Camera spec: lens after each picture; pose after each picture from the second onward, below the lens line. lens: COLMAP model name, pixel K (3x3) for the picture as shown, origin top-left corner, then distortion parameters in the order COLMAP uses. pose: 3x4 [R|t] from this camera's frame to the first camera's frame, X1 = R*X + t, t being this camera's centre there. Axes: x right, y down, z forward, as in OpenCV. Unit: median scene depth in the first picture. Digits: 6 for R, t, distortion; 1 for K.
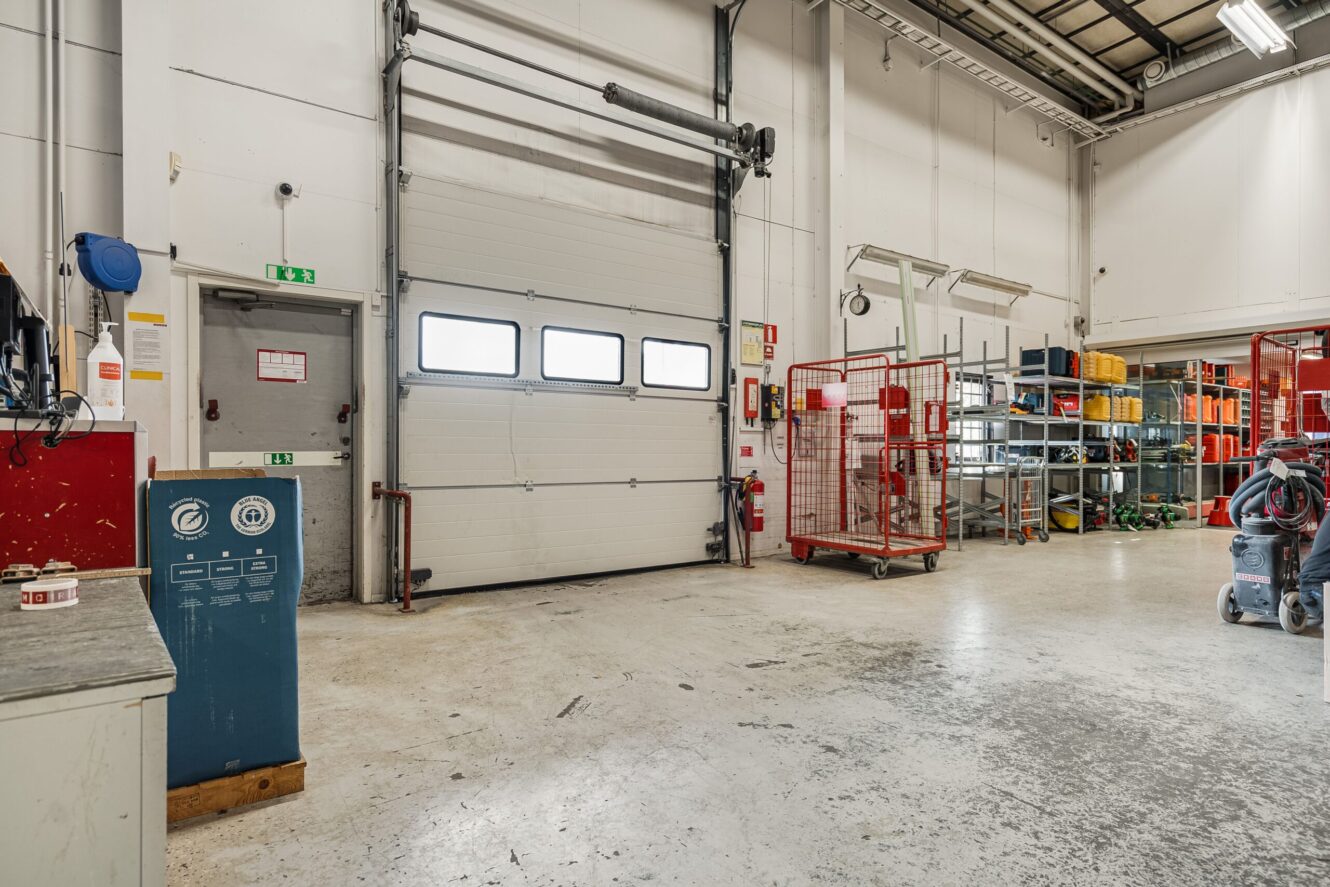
lens RADIAL K [[656.4, 0, 665.0], [0, 656.4, 443.5], [0, 0, 1]] dist [0.003036, 0.000057]
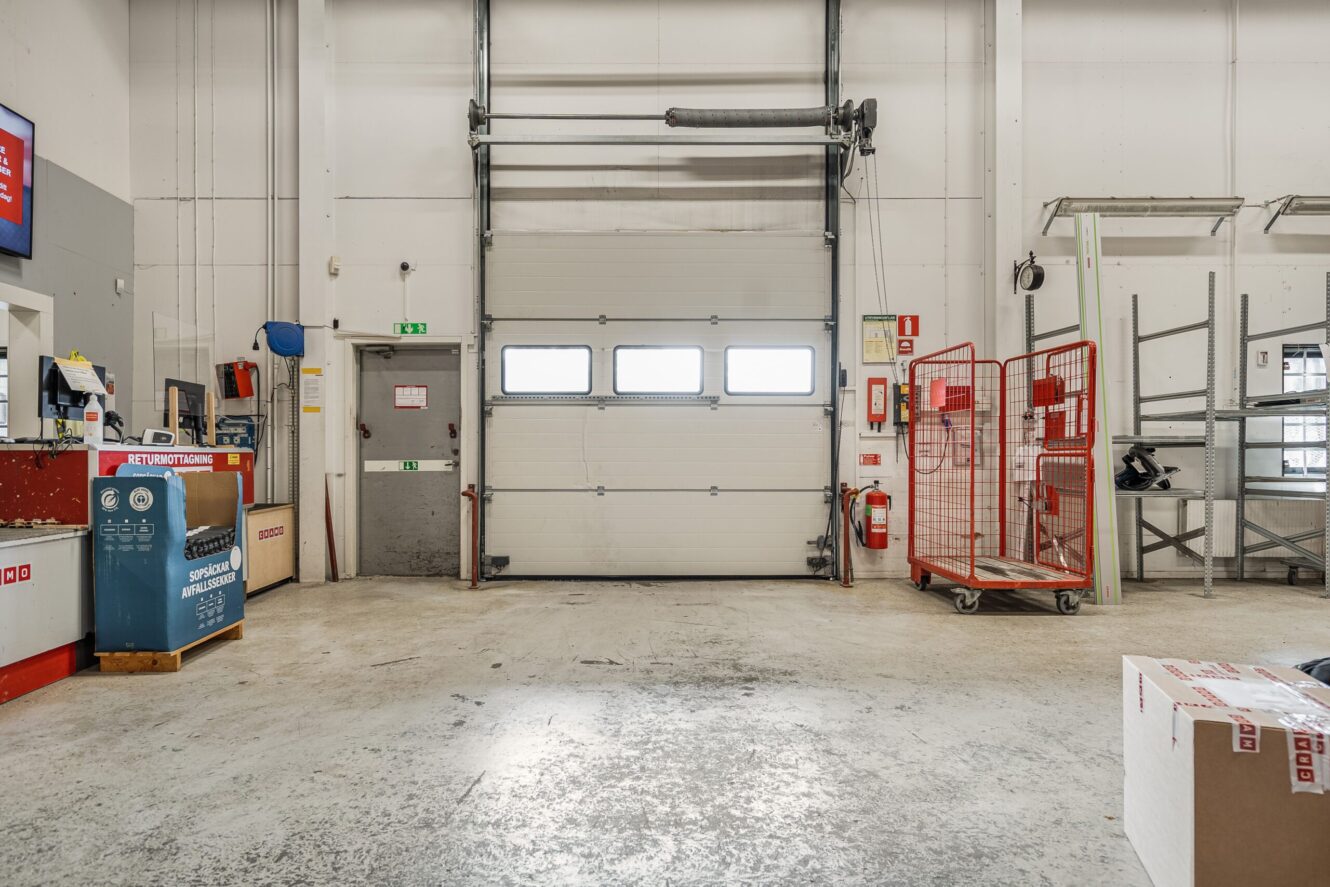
lens RADIAL K [[674.0, 0, 664.0], [0, 674.0, 449.2], [0, 0, 1]] dist [0.002201, 0.000300]
pose [[0.849201, -0.009442, -0.527985, 0.559145], [0.007939, 0.999955, -0.005113, 0.000608], [0.528010, 0.000151, 0.849238, 0.095291]]
